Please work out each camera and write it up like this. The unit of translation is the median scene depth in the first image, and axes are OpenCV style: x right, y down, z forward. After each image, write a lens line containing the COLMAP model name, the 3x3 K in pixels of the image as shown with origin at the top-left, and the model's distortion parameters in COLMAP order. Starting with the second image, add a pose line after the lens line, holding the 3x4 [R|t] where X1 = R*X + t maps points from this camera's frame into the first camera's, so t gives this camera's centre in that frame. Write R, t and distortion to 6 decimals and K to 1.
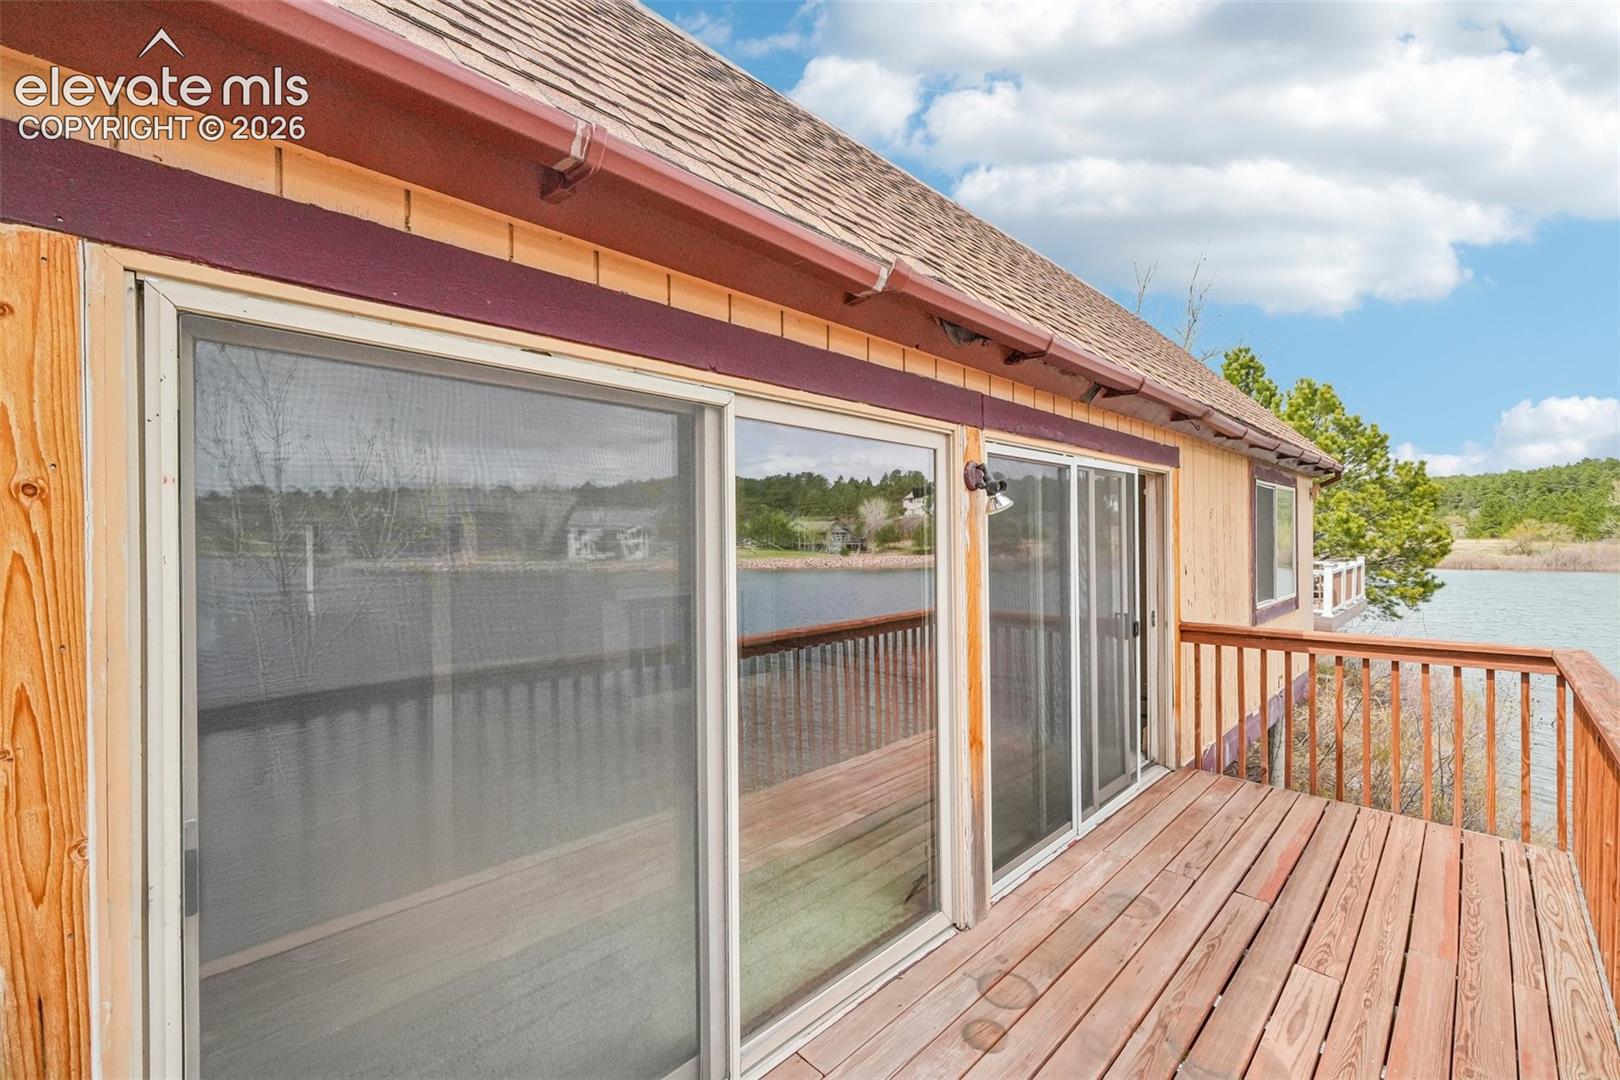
lens RADIAL K [[689.2, 0, 817.1], [0, 689.2, 540.7], [0, 0, 1]] dist [-0.002528, 0.003567]
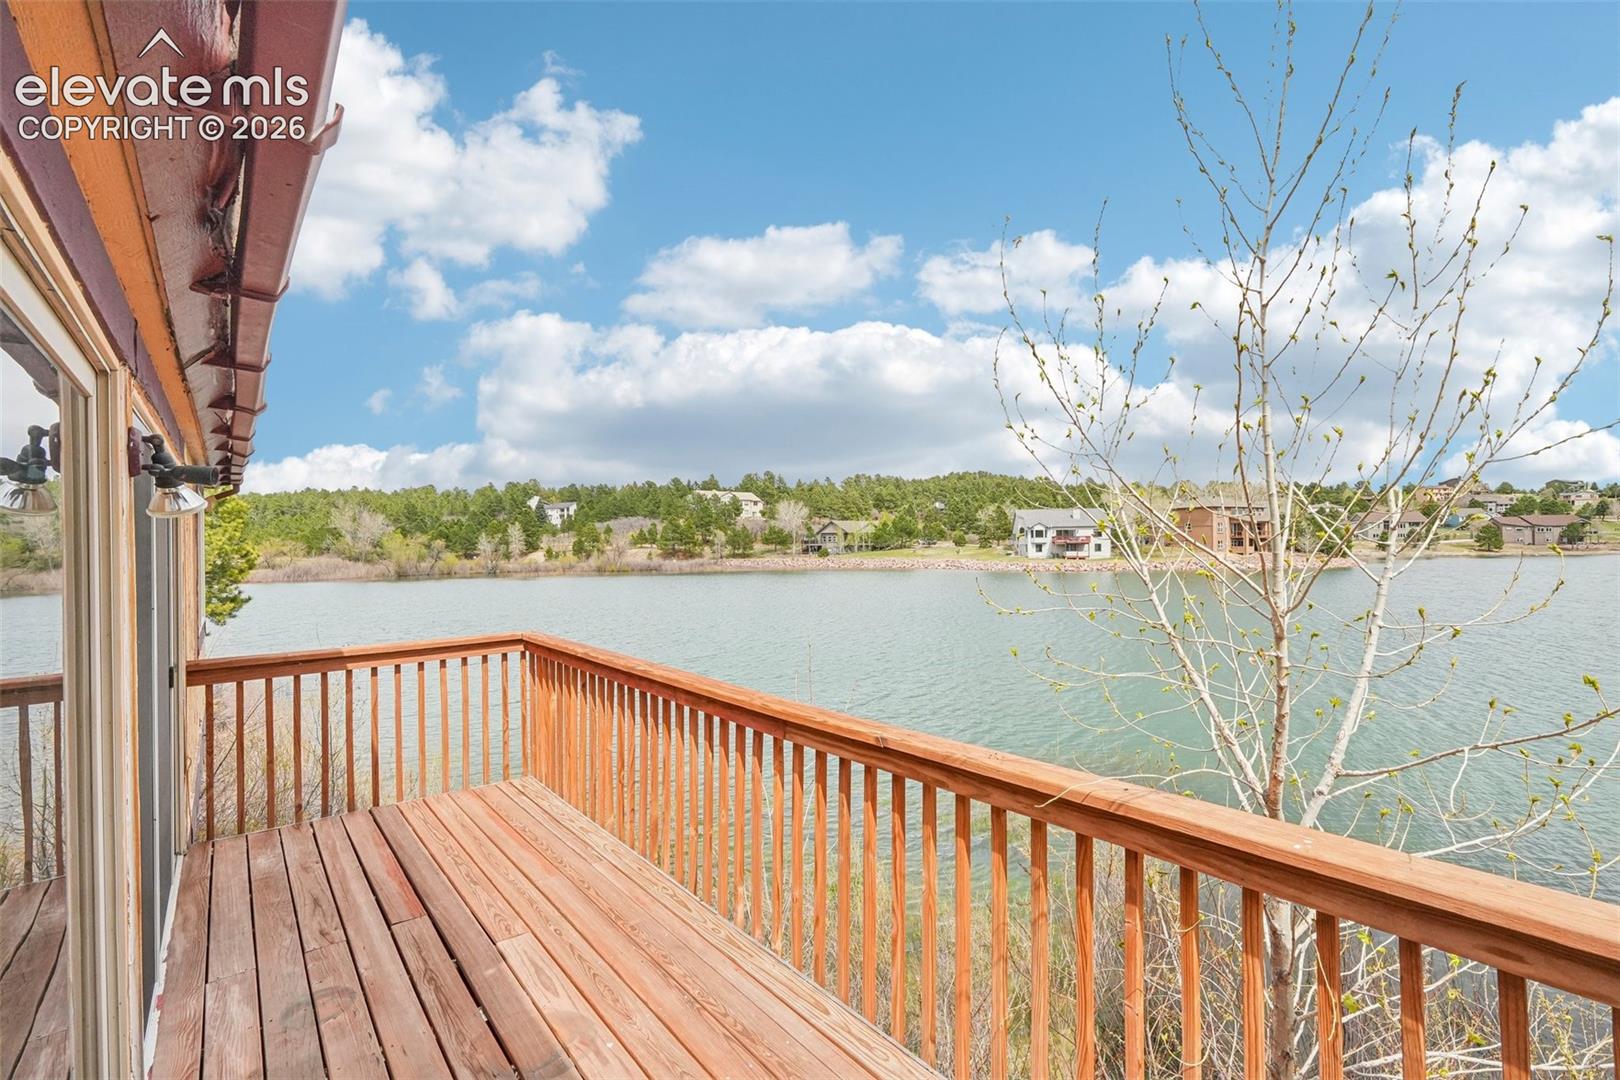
lens RADIAL K [[689.2, 0, 811.9], [0, 689.2, 546.5], [0, 0, 1]] dist [-0.002528, 0.003567]
pose [[0.101017, 0.002103, 0.994882, -0.234851], [0.013550, 0.999902, -0.003490, -0.001170], [-0.994792, 0.013833, 0.100979, 0.266172]]
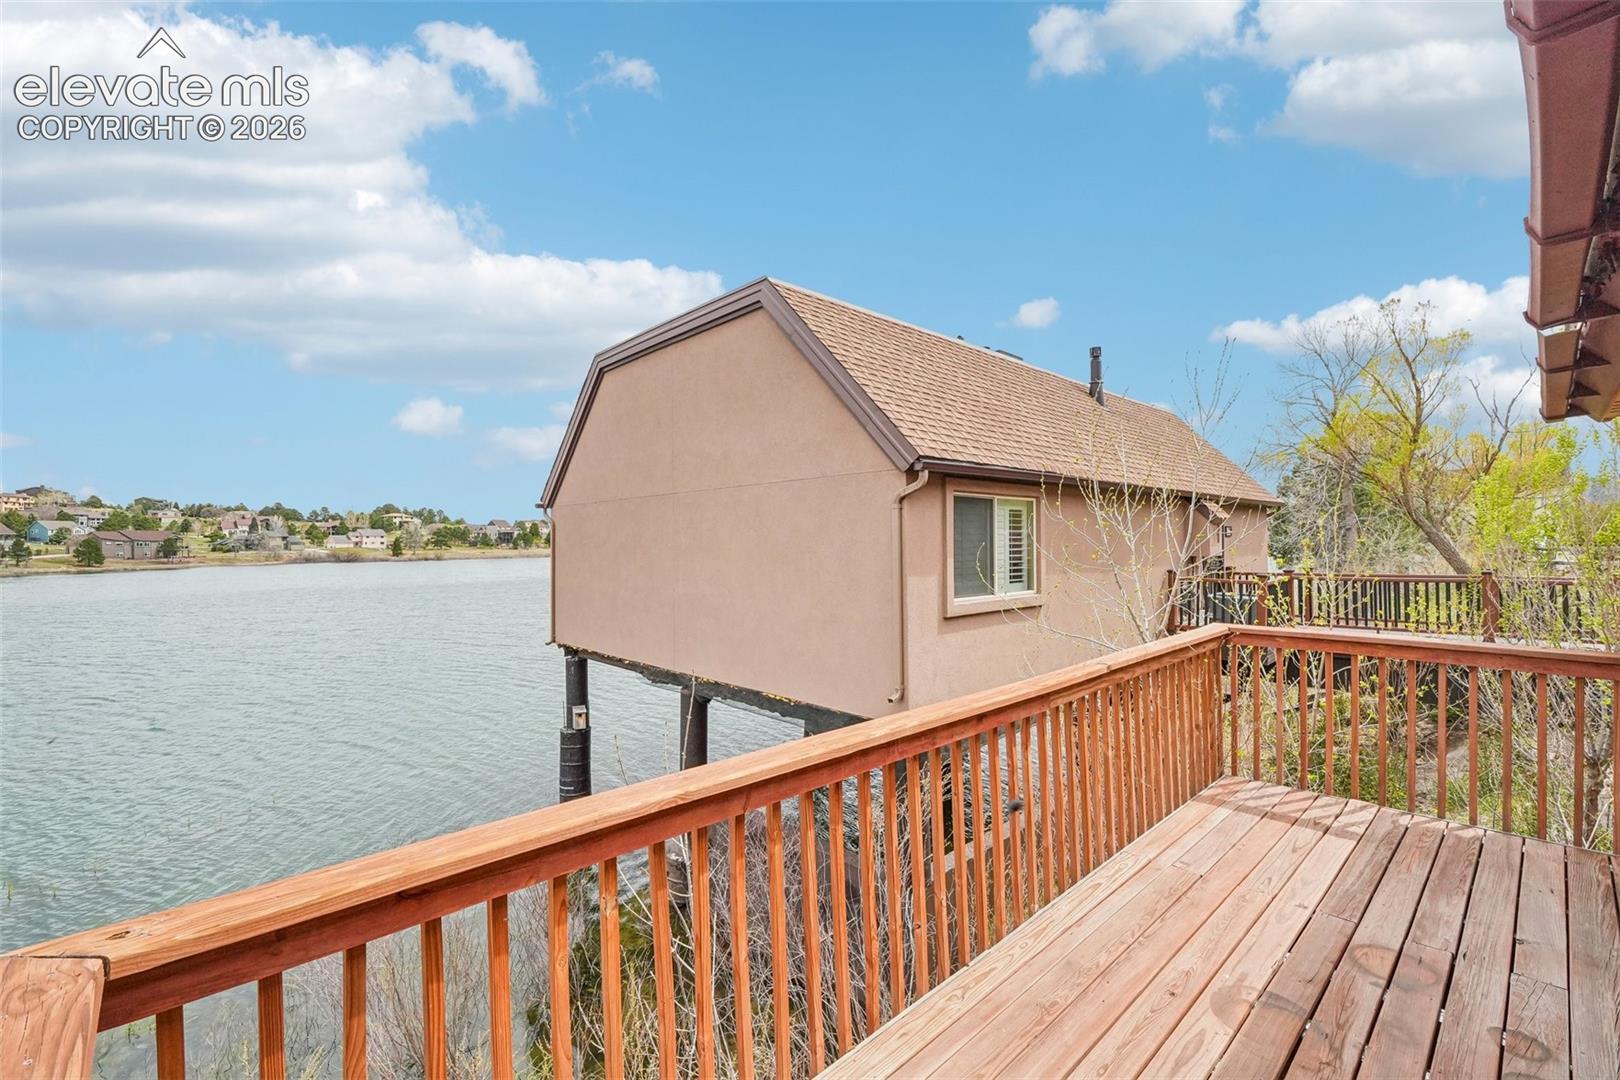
lens RADIAL K [[689.2, 0, 806.9], [0, 689.2, 540.8], [0, 0, 1]] dist [-0.002528, 0.003567]
pose [[-0.998303, 0.017933, 0.055405, -0.227552], [0.018070, 0.999835, 0.001979, -0.001836], [-0.055360, 0.002977, -0.998462, 0.273971]]
